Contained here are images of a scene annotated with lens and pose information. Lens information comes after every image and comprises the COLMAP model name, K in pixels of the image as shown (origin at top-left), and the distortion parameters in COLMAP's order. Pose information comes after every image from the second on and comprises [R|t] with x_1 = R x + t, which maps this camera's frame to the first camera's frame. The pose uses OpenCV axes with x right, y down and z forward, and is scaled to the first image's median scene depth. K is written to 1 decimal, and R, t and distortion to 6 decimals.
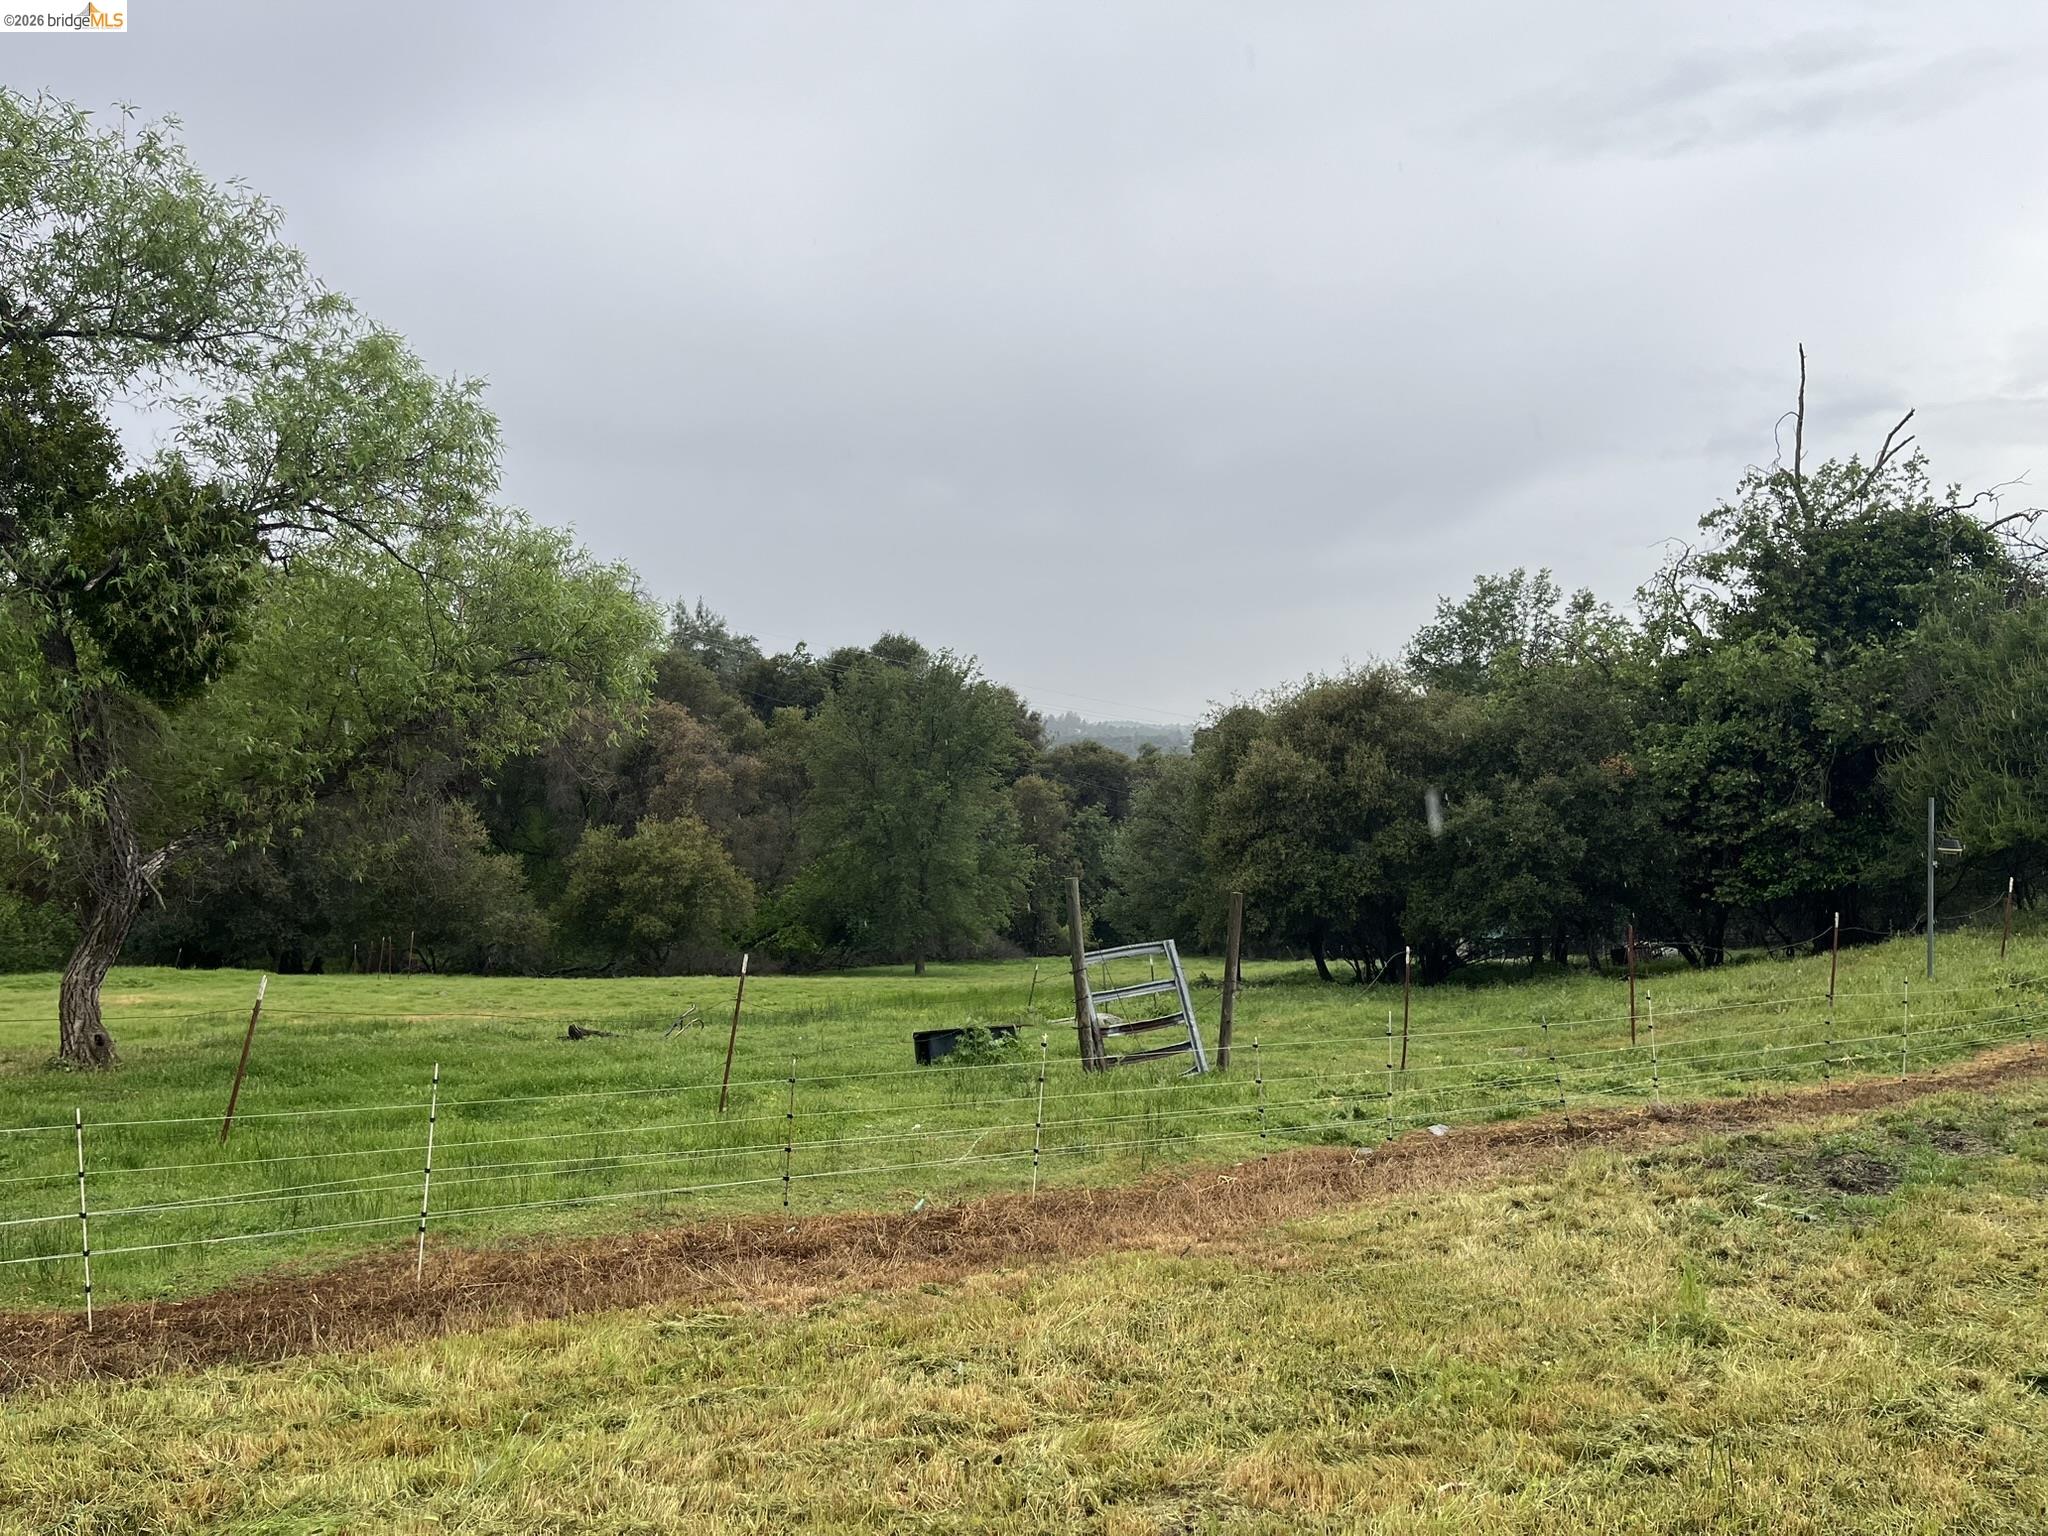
lens RADIAL K [[1548.5, 0, 1028.6], [0, 1548.5, 773.4], [0, 0, 1]] dist [0.070722, -0.093640]
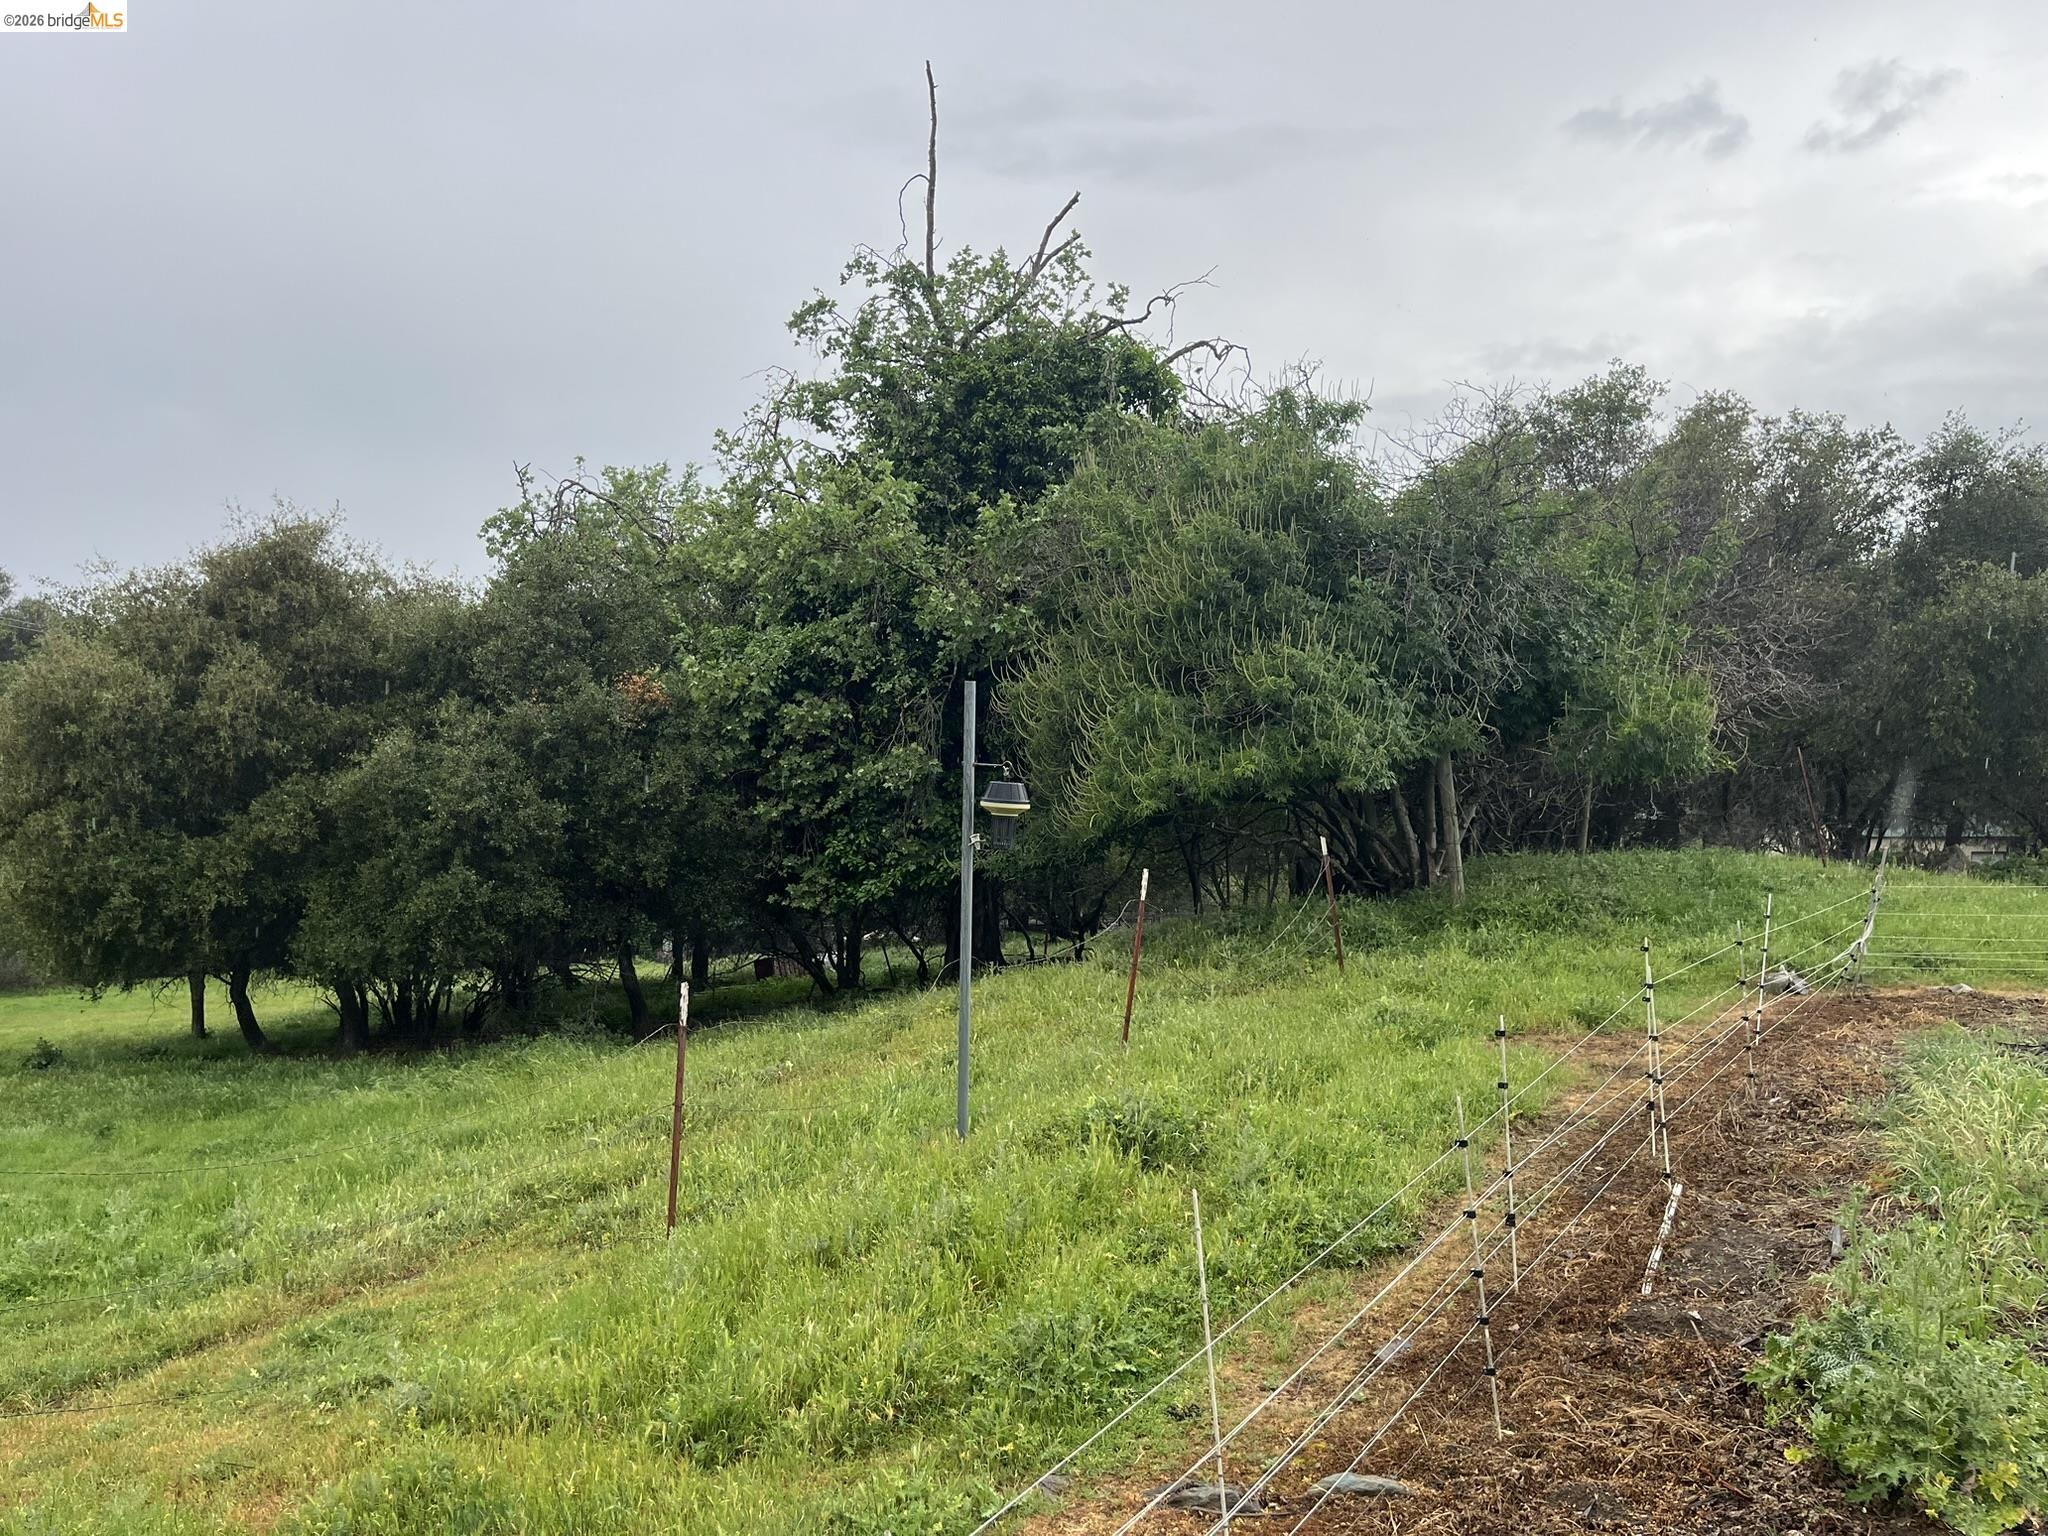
lens RADIAL K [[1548.5, 0, 1027.4], [0, 1548.5, 770.8], [0, 0, 1]] dist [0.070722, -0.093640]
pose [[0.905904, 0.012723, 0.423292, 0.261981], [-0.015651, 0.999872, 0.003443, 0.023424], [-0.423194, -0.009744, 0.905987, 0.392823]]
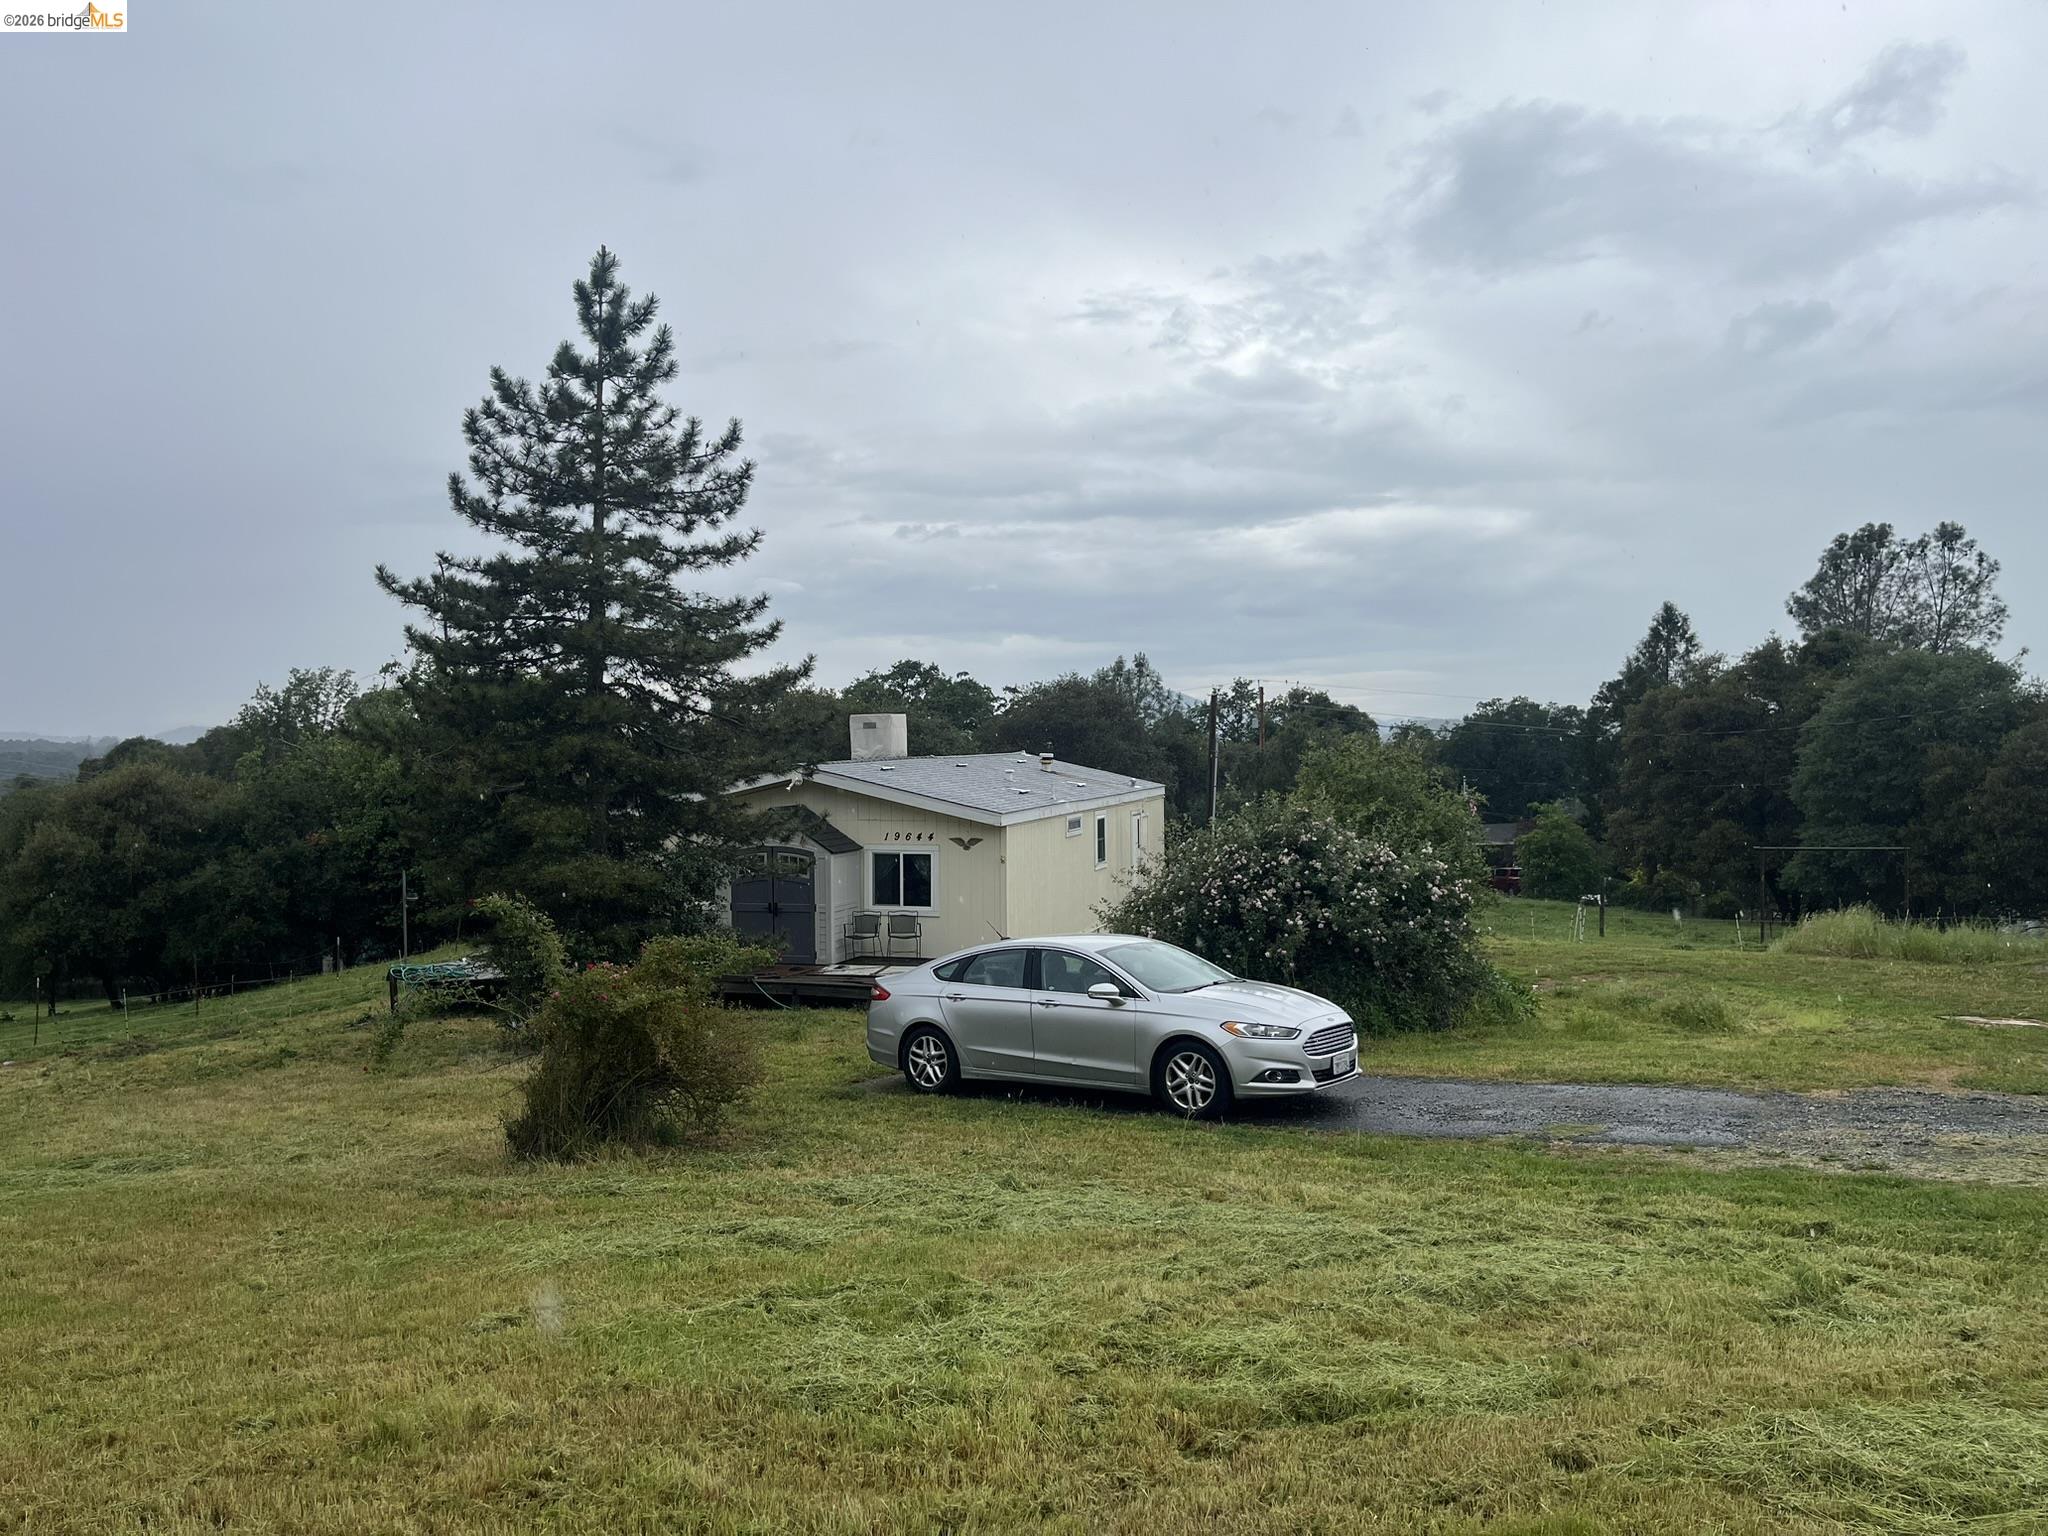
lens RADIAL K [[1548.5, 0, 996.3], [0, 1548.5, 776.5], [0, 0, 1]] dist [0.070722, -0.093640]
pose [[0.814003, -0.013670, 0.580700, 0.045385], [0.017065, 0.999854, -0.000384, -0.052365], [-0.580610, 0.010222, 0.814117, -0.577264]]
